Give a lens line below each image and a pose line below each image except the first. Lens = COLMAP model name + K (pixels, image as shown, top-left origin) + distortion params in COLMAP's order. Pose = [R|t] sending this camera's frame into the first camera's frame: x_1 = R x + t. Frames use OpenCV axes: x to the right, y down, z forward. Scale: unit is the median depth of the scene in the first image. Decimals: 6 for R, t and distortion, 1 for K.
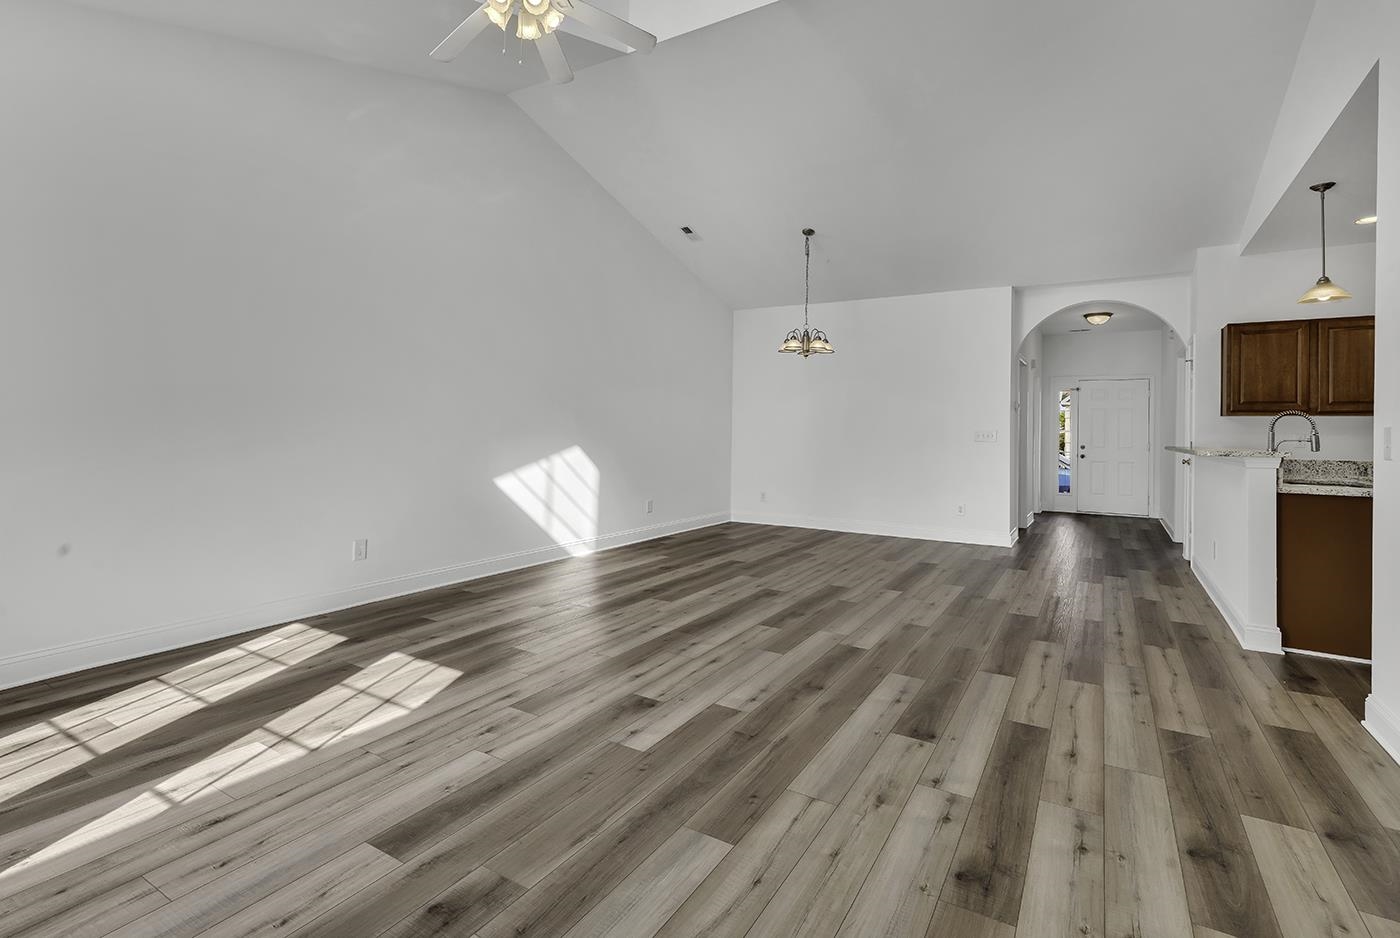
lens RADIAL K [[653.3, 0, 719.0], [0, 653.3, 416.1], [0, 0, 1]] dist [0.005390, -0.000232]
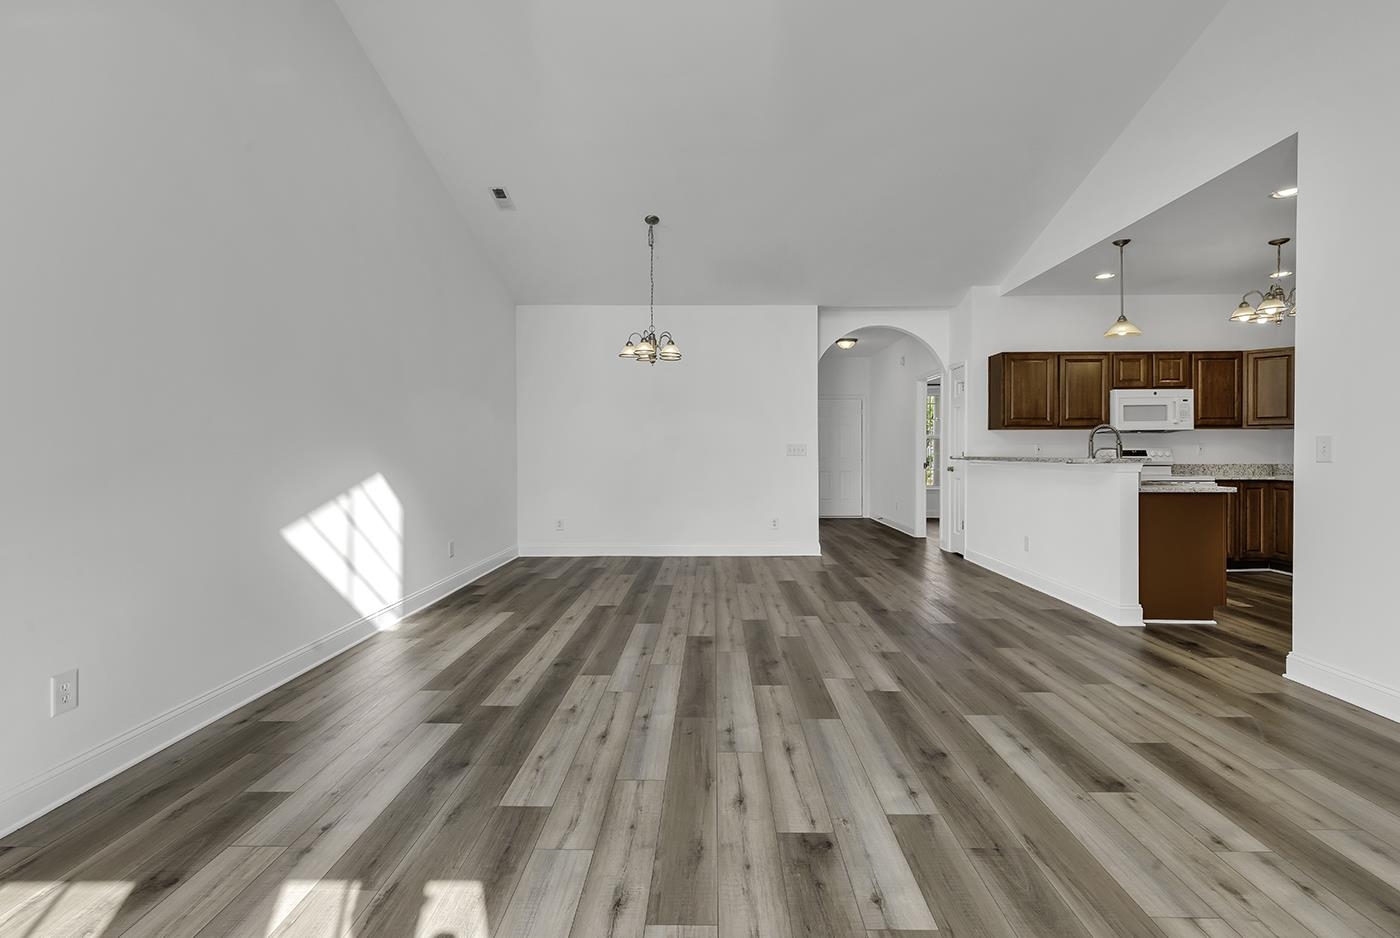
lens RADIAL K [[645.7, 0, 707.5], [0, 645.7, 452.9], [0, 0, 1]] dist [0.006239, -0.000654]
pose [[0.867884, -0.018924, 0.496407, -0.426664], [0.003278, 0.999471, 0.032370, 0.003495], [-0.496757, -0.026466, 0.867486, 0.372537]]
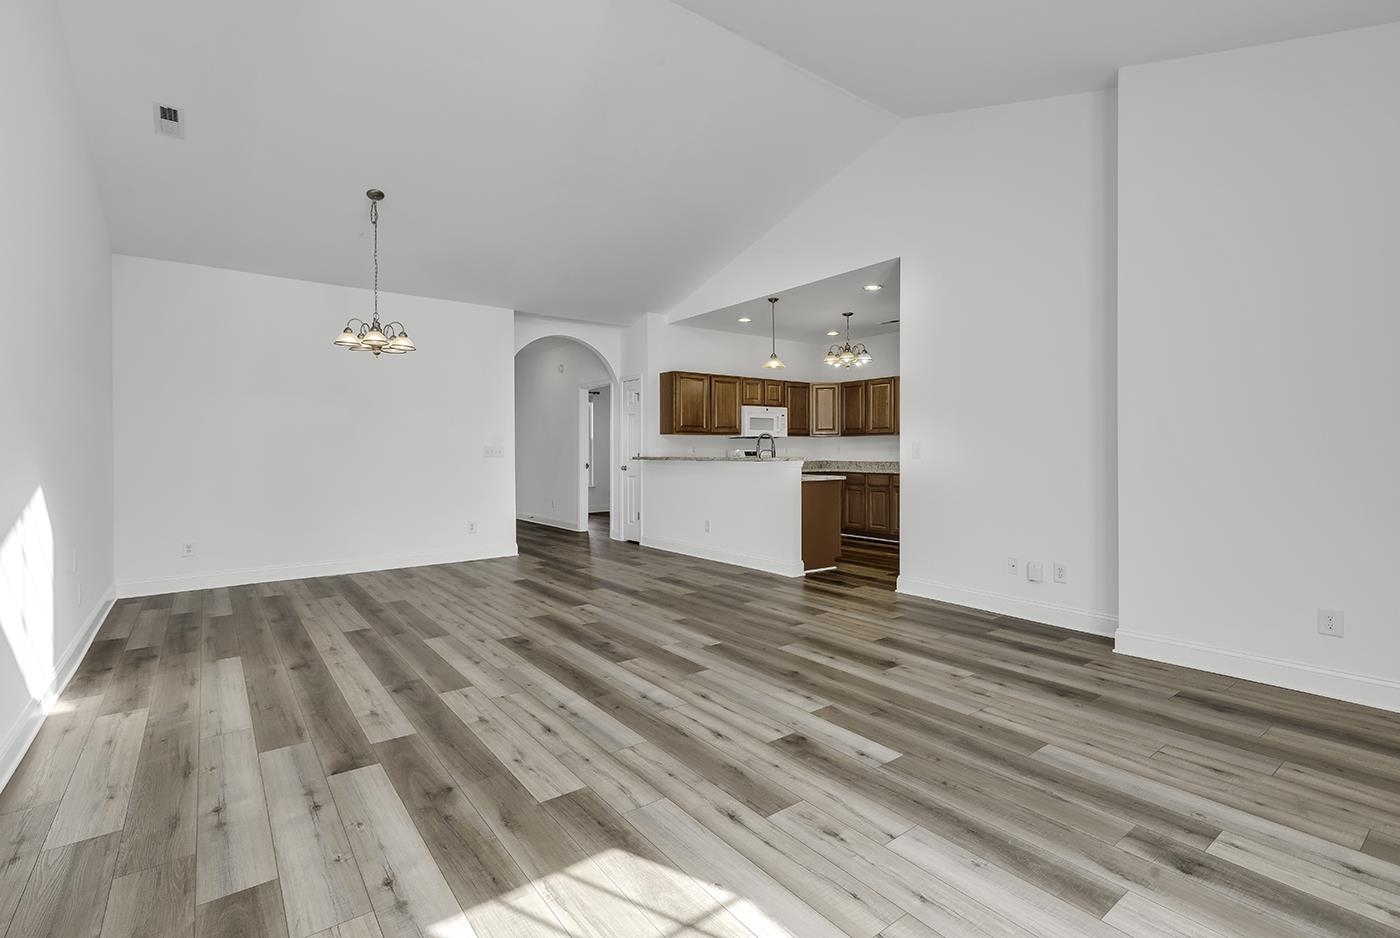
lens RADIAL K [[645.7, 0, 707.5], [0, 645.7, 452.9], [0, 0, 1]] dist [0.006239, -0.000654]
pose [[0.376287, -0.019348, 0.926301, -0.795724], [-0.012622, 0.999582, 0.026006, 0.002506], [-0.926417, -0.021477, 0.375885, 0.609116]]
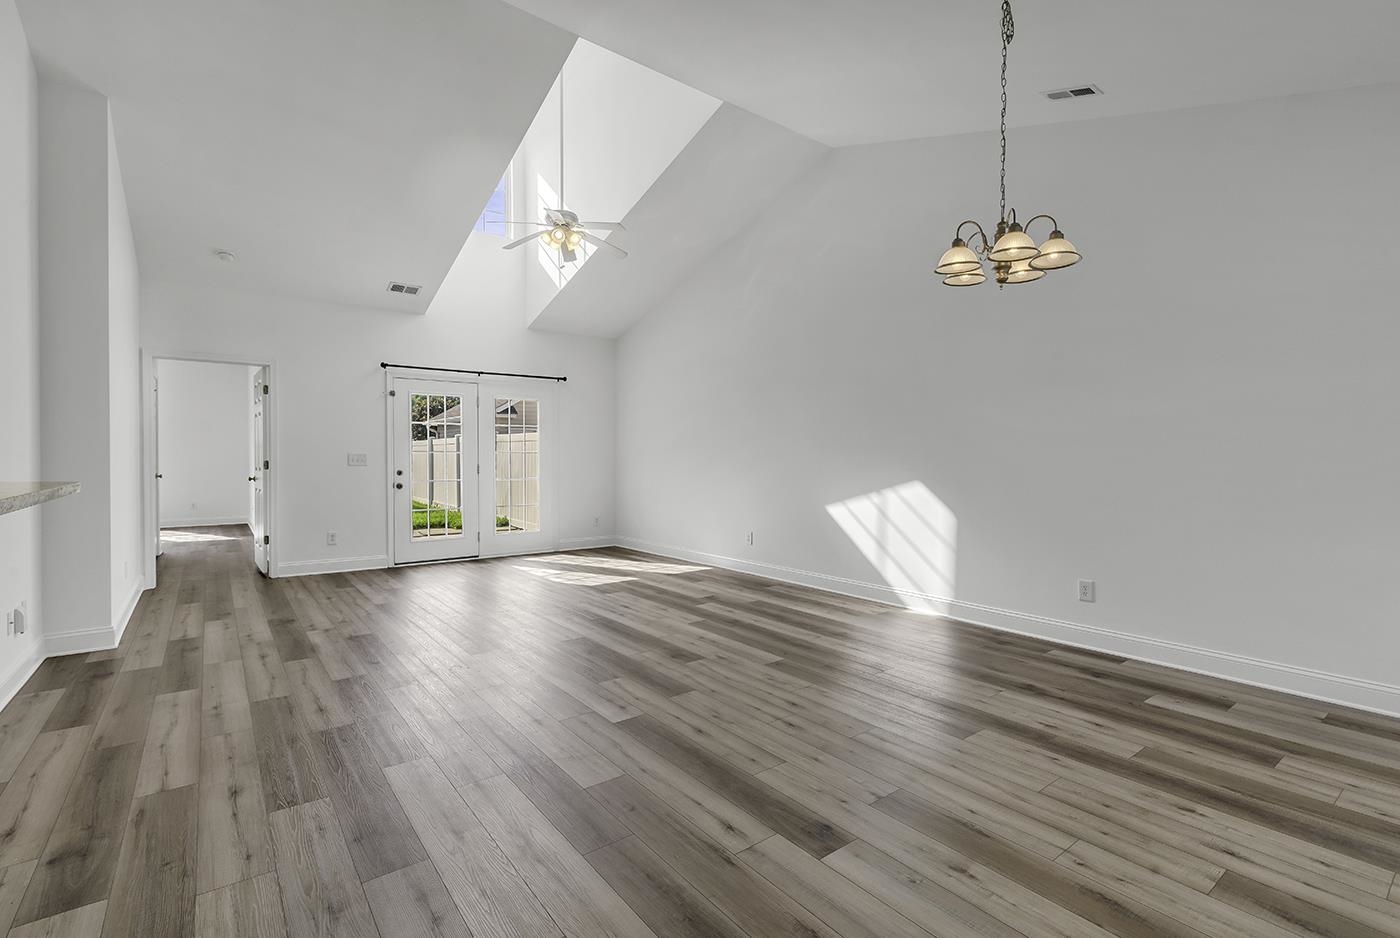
lens RADIAL K [[645.7, 0, 707.5], [0, 645.7, 452.9], [0, 0, 1]] dist [0.006239, -0.000654]
pose [[-0.377010, -0.024456, -0.925886, 1.090862], [0.010778, 0.999468, -0.030789, 0.053391], [0.926147, -0.021587, -0.376546, 1.770373]]
